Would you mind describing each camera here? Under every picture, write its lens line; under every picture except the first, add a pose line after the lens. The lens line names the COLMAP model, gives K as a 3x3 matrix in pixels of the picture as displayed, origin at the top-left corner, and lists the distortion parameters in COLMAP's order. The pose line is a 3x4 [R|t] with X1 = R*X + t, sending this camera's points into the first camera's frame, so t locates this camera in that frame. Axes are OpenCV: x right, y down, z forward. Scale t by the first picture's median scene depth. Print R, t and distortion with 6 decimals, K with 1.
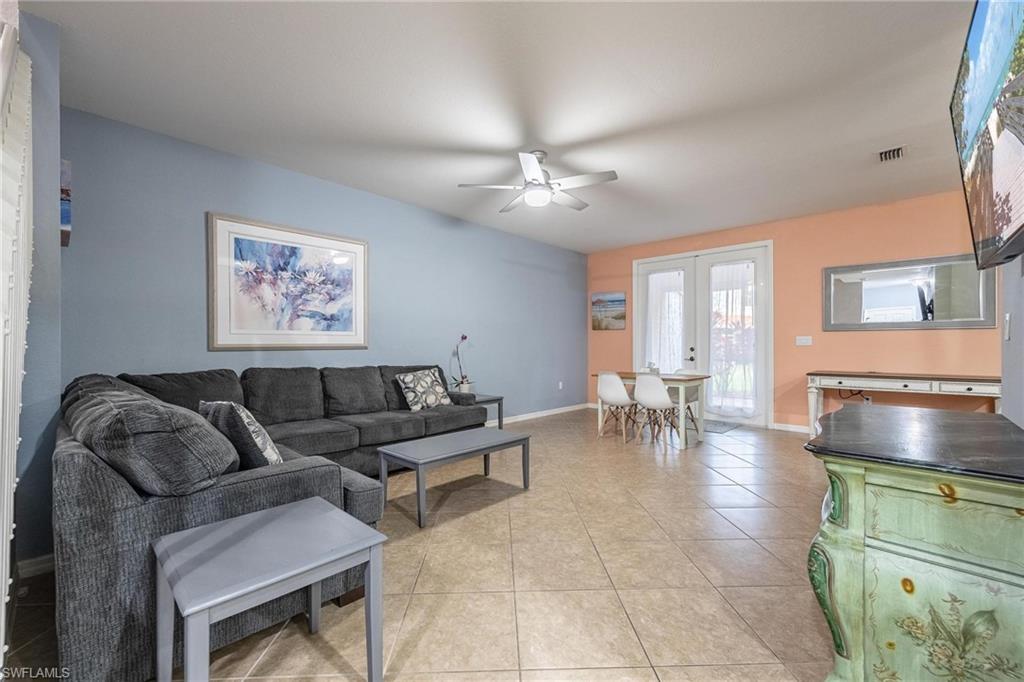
lens RADIAL K [[422.8, 0, 511.9], [0, 422.8, 344.7], [0, 0, 1]] dist [0.009795, -0.000497]
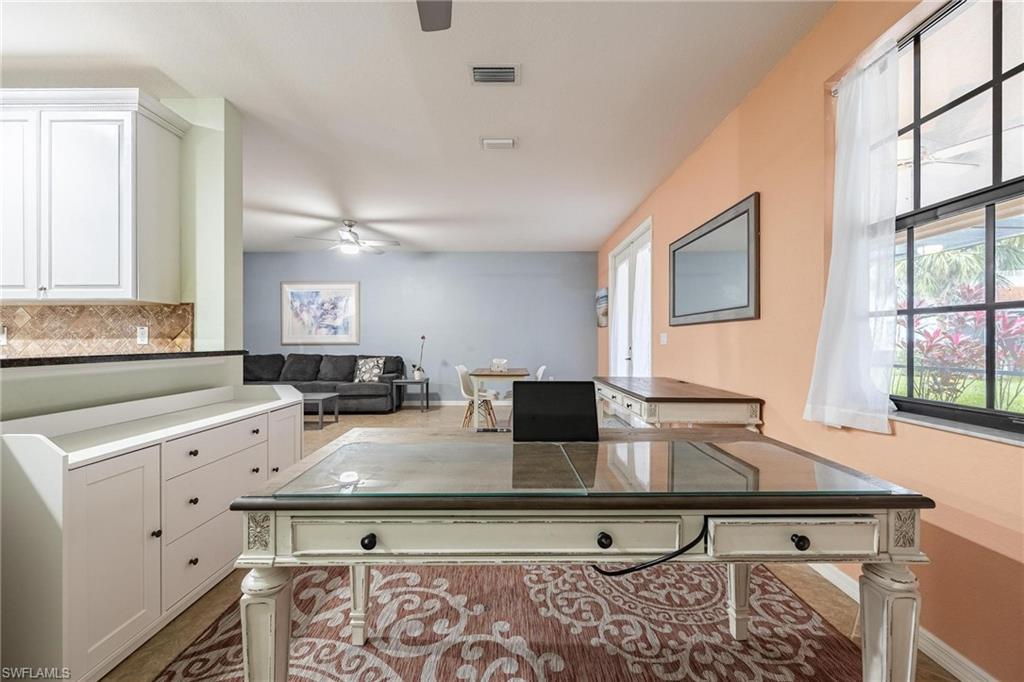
lens RADIAL K [[414.8, 0, 512.0], [0, 414.8, 341.0], [0, 0, 1]] dist [-0.002703, -0.000502]
pose [[0.681784, 0.000935, -0.731553, 1.350005], [0.001587, 0.999995, 0.002757, -0.009568], [0.731552, -0.003041, 0.681779, 0.337868]]
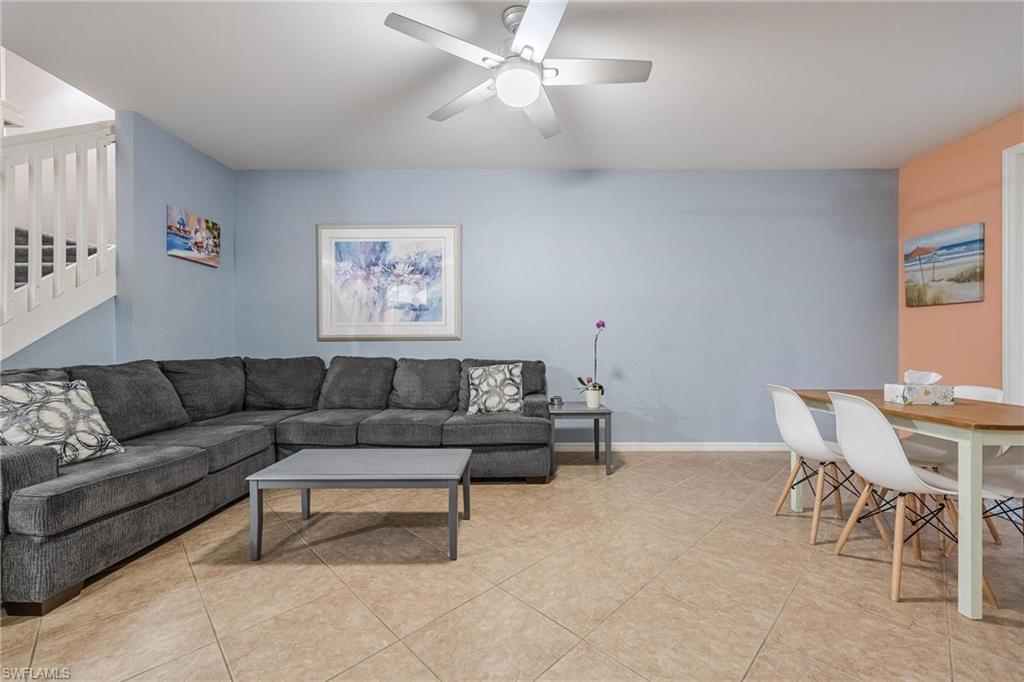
lens RADIAL K [[412.3, 0, 519.4], [0, 412.3, 342.7], [0, 0, 1]] dist [0.000159, 0.000310]
pose [[0.683376, 0.003172, -0.730060, 0.422366], [0.001464, 0.999983, 0.005716, 0.011836], [0.730065, -0.004975, 0.683359, 0.507418]]
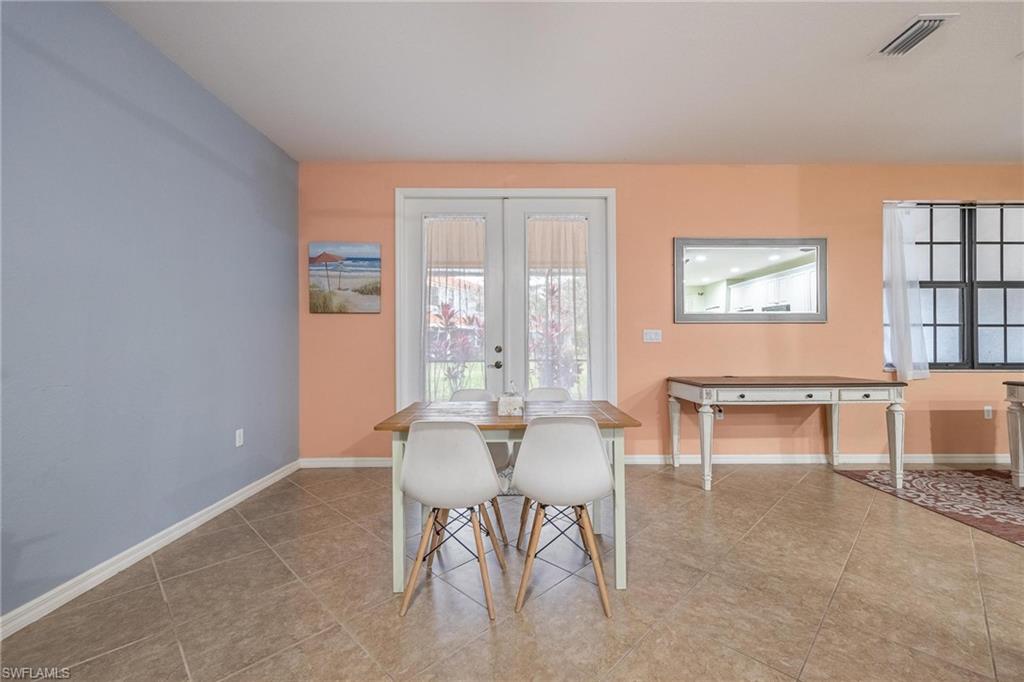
lens RADIAL K [[424.0, 0, 526.9], [0, 424.0, 340.0], [0, 0, 1]] dist [0.008938, -0.000067]
pose [[0.718650, 0.003409, 0.695364, 0.040711], [0.000367, 0.999986, -0.005281, 0.001644], [-0.695372, 0.004051, 0.718638, 0.803773]]
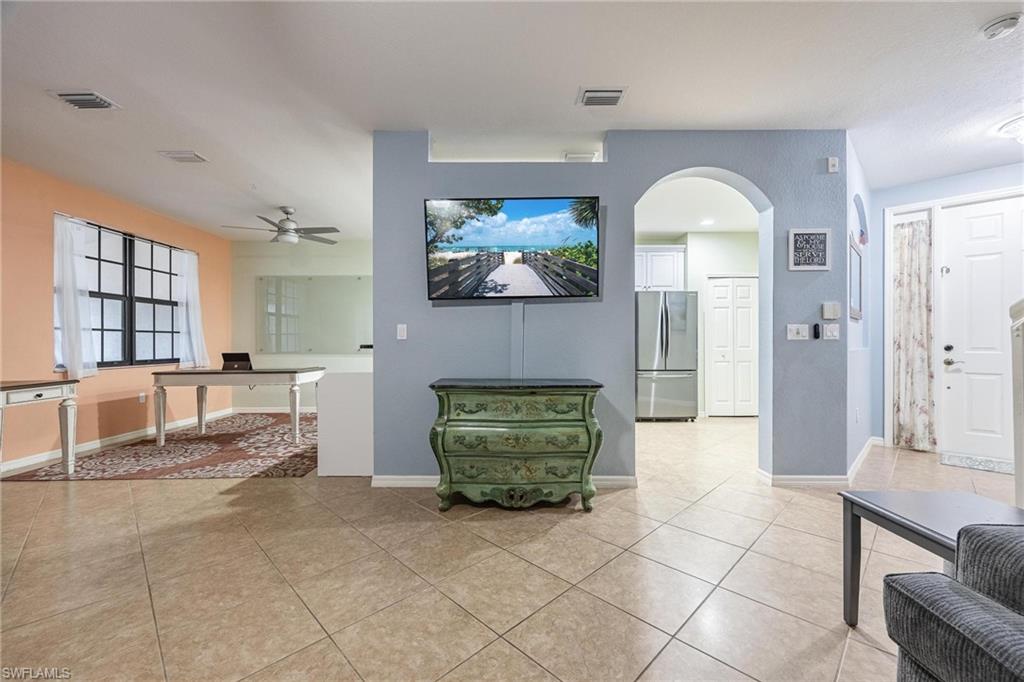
lens RADIAL K [[414.8, 0, 512.0], [0, 414.8, 341.0], [0, 0, 1]] dist [-0.002703, -0.000502]
pose [[-0.678201, 0.005659, 0.734854, -0.171285], [0.004444, 0.999984, -0.003600, 0.001664], [-0.734863, 0.000825, -0.678216, 0.801815]]
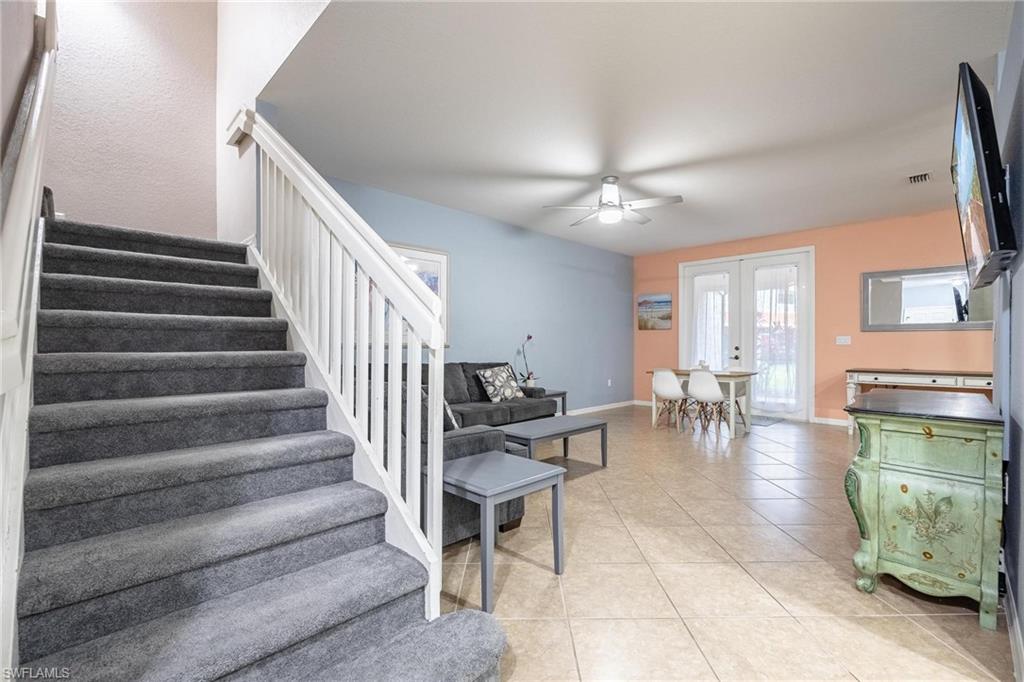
lens RADIAL K [[448.7, 0, 518.3], [0, 448.7, 346.8], [0, 0, 1]] dist [-0.009662, 0.000169]
pose [[0.999637, 0.001045, -0.026916, -0.133039], [-0.000871, 0.999979, 0.006482, 0.000396], [0.026922, -0.006456, 0.999617, -0.193208]]
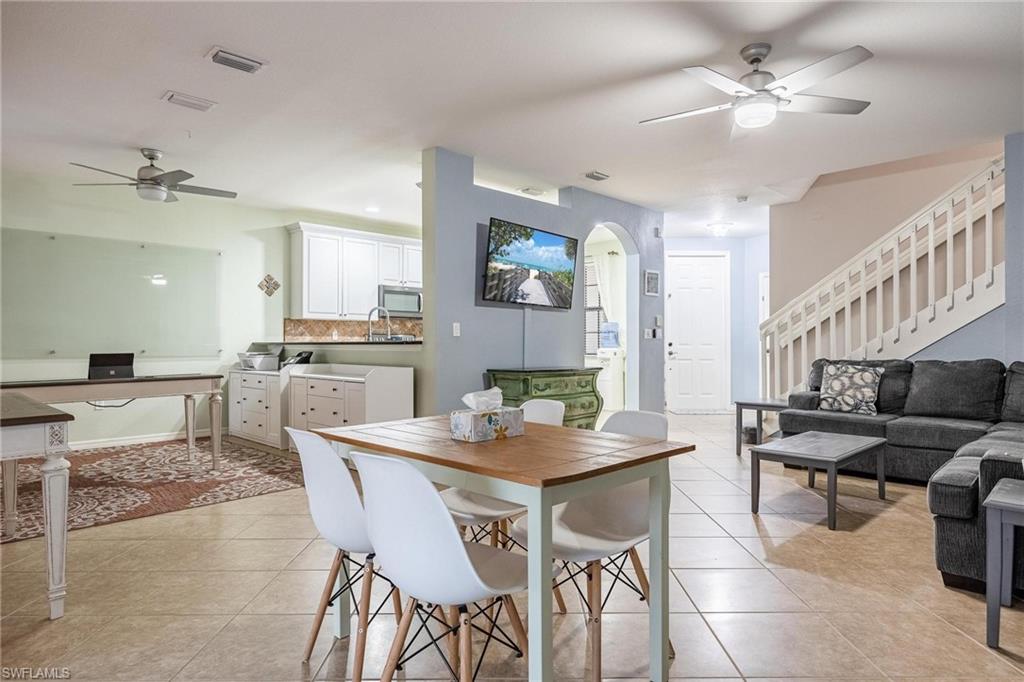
lens RADIAL K [[603.7, 0, 512.0], [0, 603.7, 341.0], [0, 0, 1]] dist [-0.006010, -0.001189]
pose [[-0.999311, 0.003980, 0.036905, 0.352562], [0.003911, 0.999990, -0.001948, 0.008027], [-0.036912, -0.001803, -0.999317, 1.671843]]
